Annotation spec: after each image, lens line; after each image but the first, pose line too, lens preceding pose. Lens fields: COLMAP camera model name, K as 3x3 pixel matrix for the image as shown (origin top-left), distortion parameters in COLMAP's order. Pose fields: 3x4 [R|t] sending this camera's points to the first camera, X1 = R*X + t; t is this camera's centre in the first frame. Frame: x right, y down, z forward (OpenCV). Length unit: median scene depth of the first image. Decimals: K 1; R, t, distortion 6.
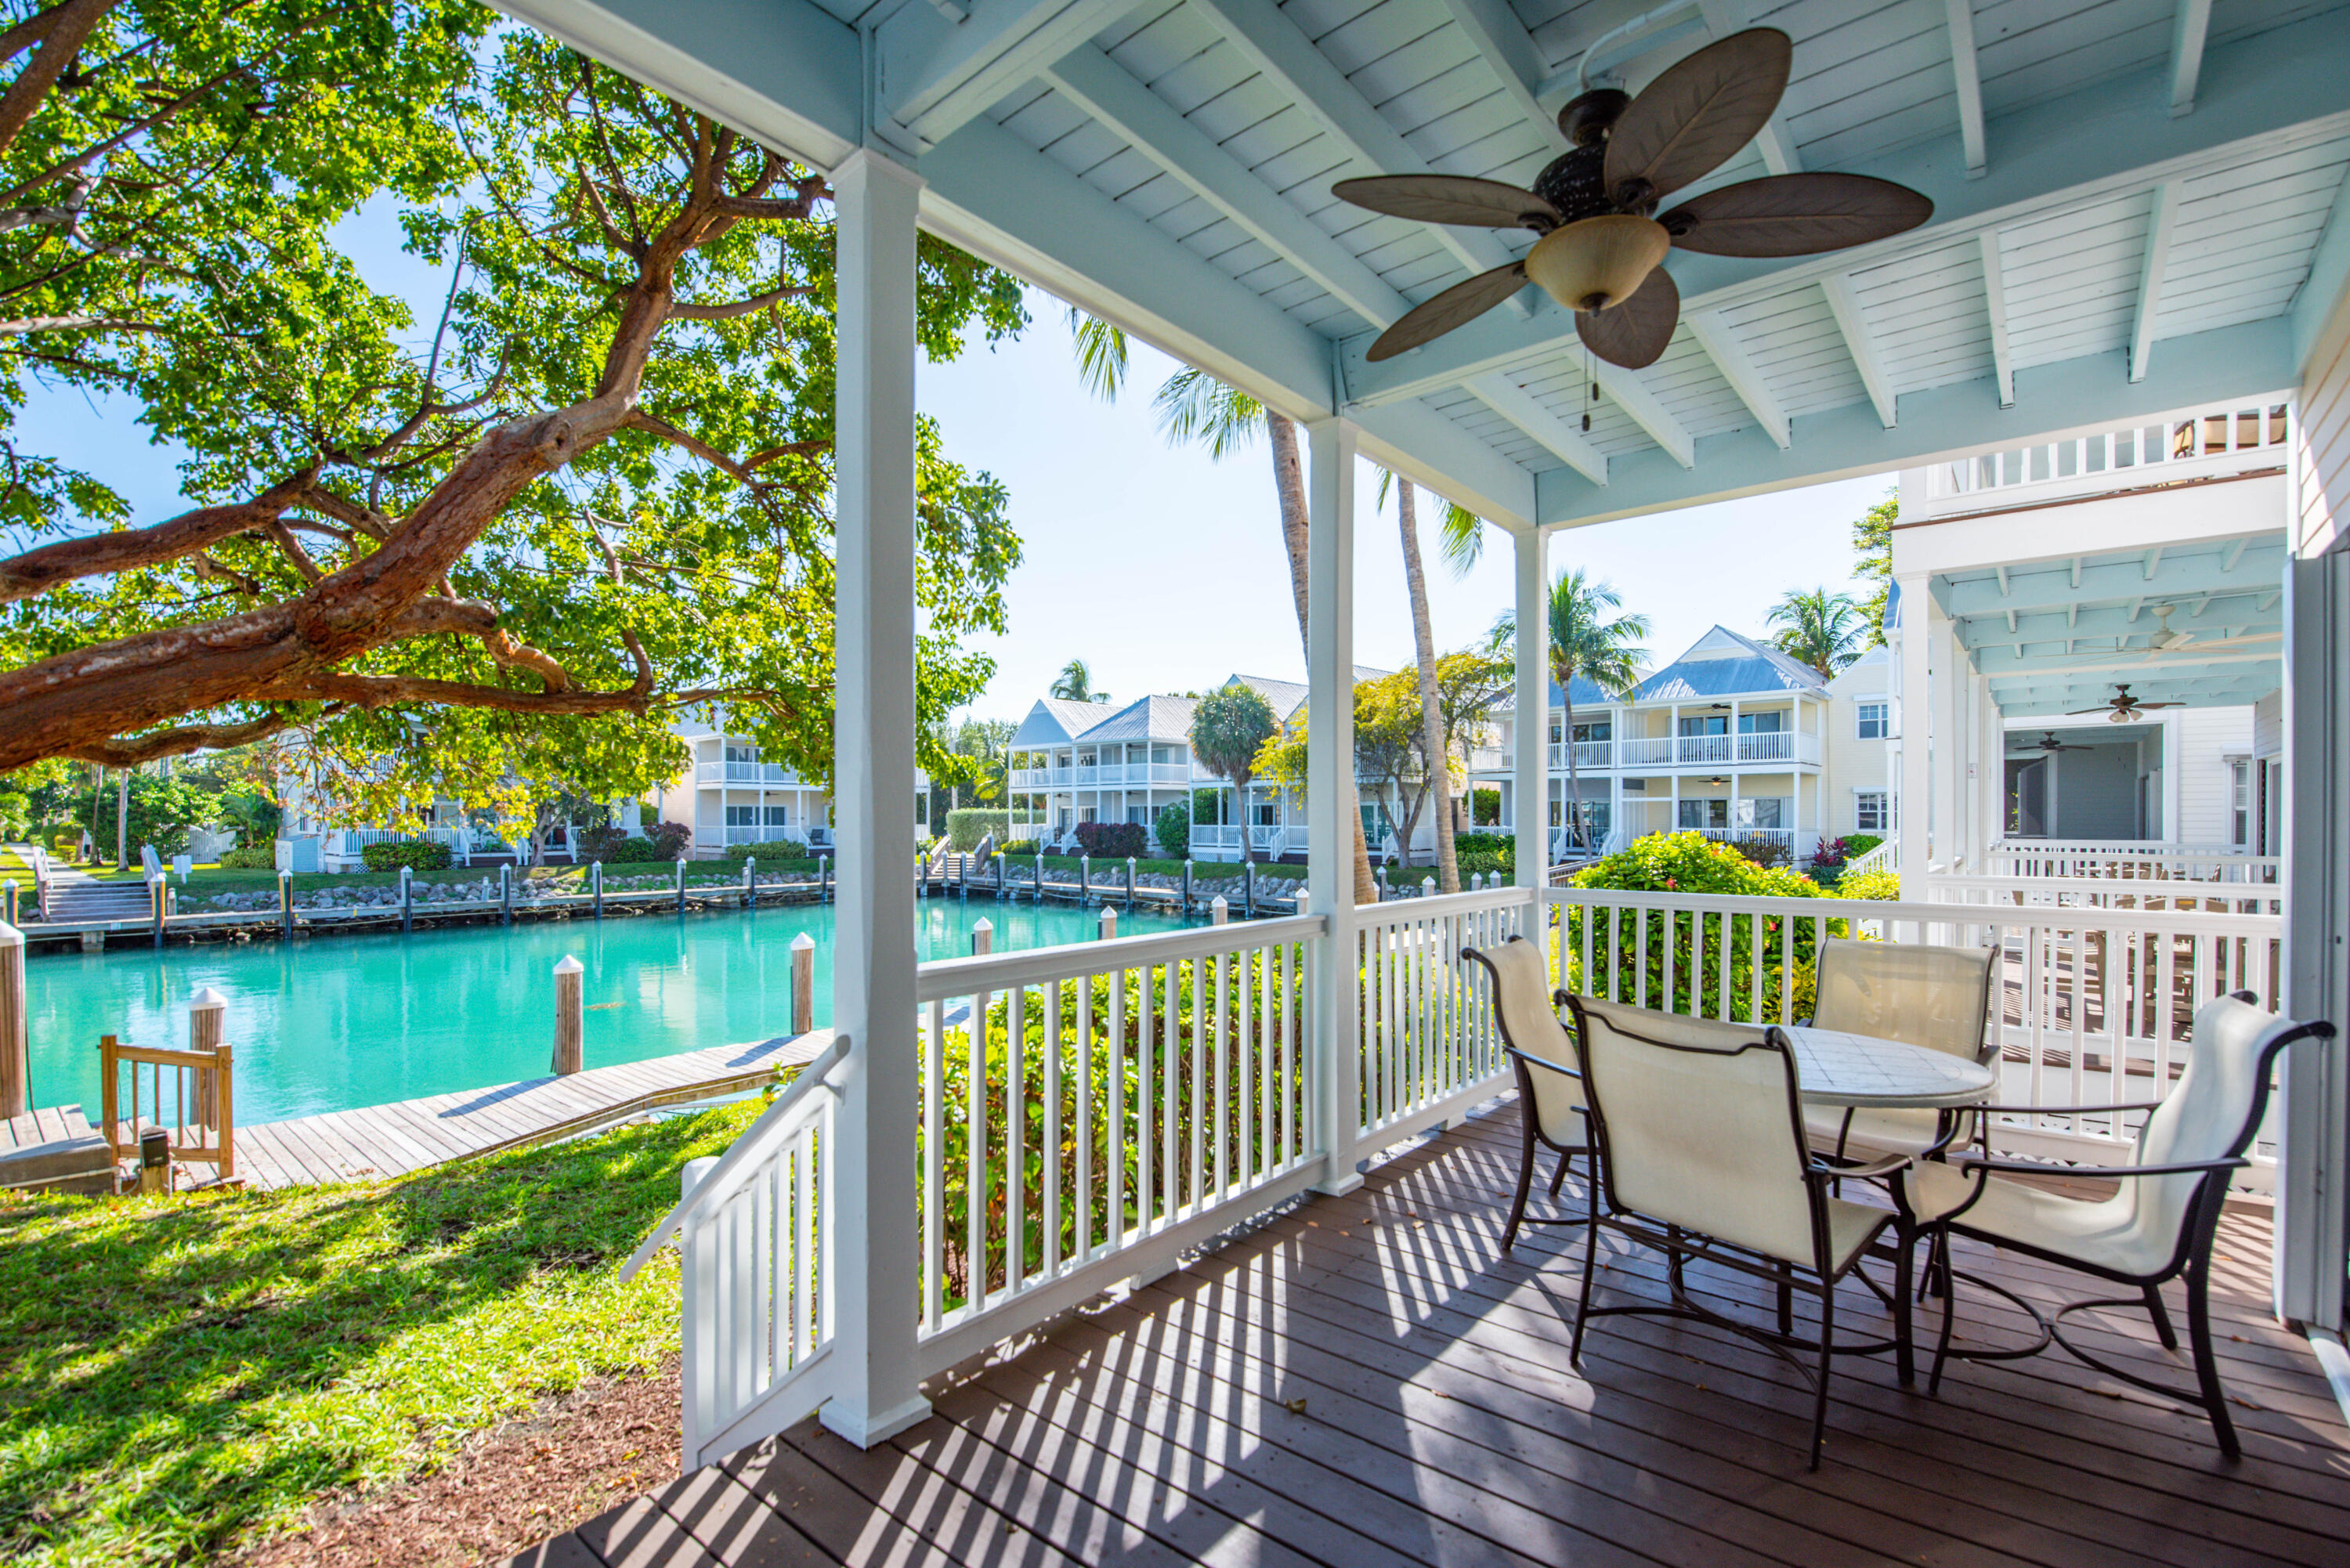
lens RADIAL K [[1040.8, 0, 1182.0], [0, 1040.8, 836.2], [0, 0, 1]] dist [-0.013111, -0.000308]
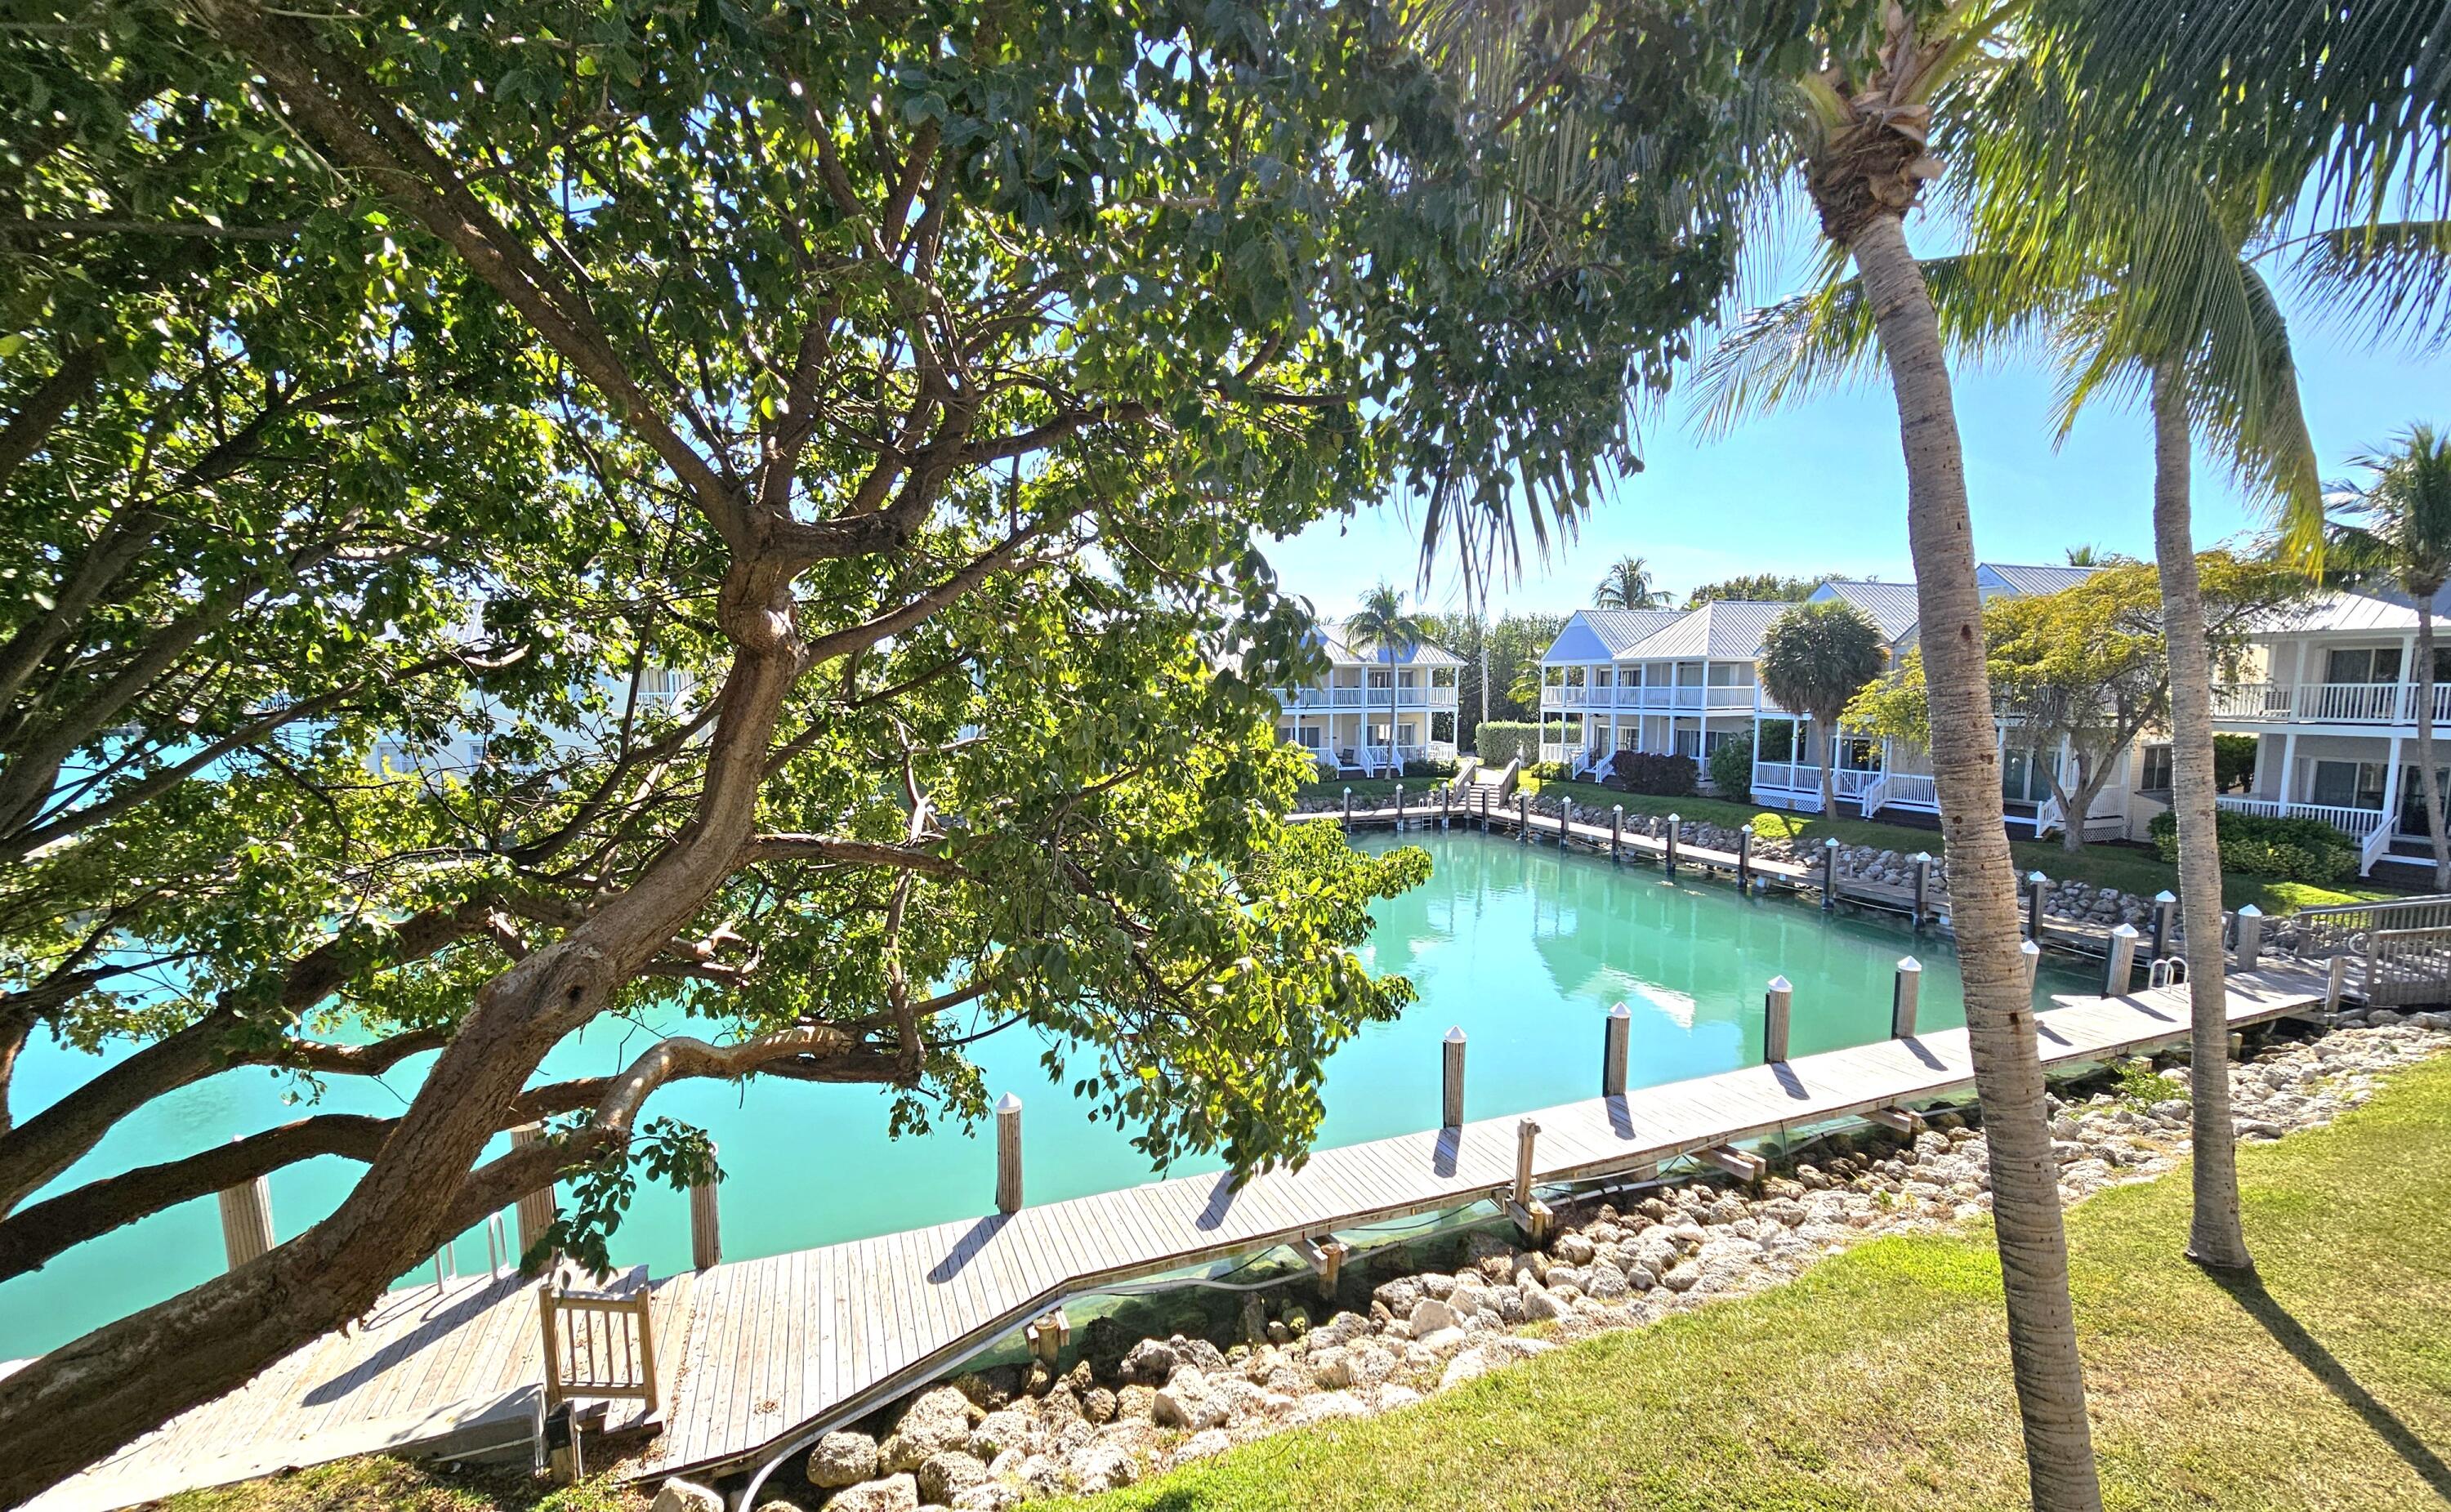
lens RADIAL K [[986.2, 0, 1228.2], [0, 986.2, 801.3], [0, 0, 1]] dist [0.001763, 0.000116]
pose [[0.885547, 0.048095, -0.462053, 0.001751], [0.001138, 0.994399, 0.105688, -0.069714], [0.464548, -0.094117, 0.880532, 0.083469]]
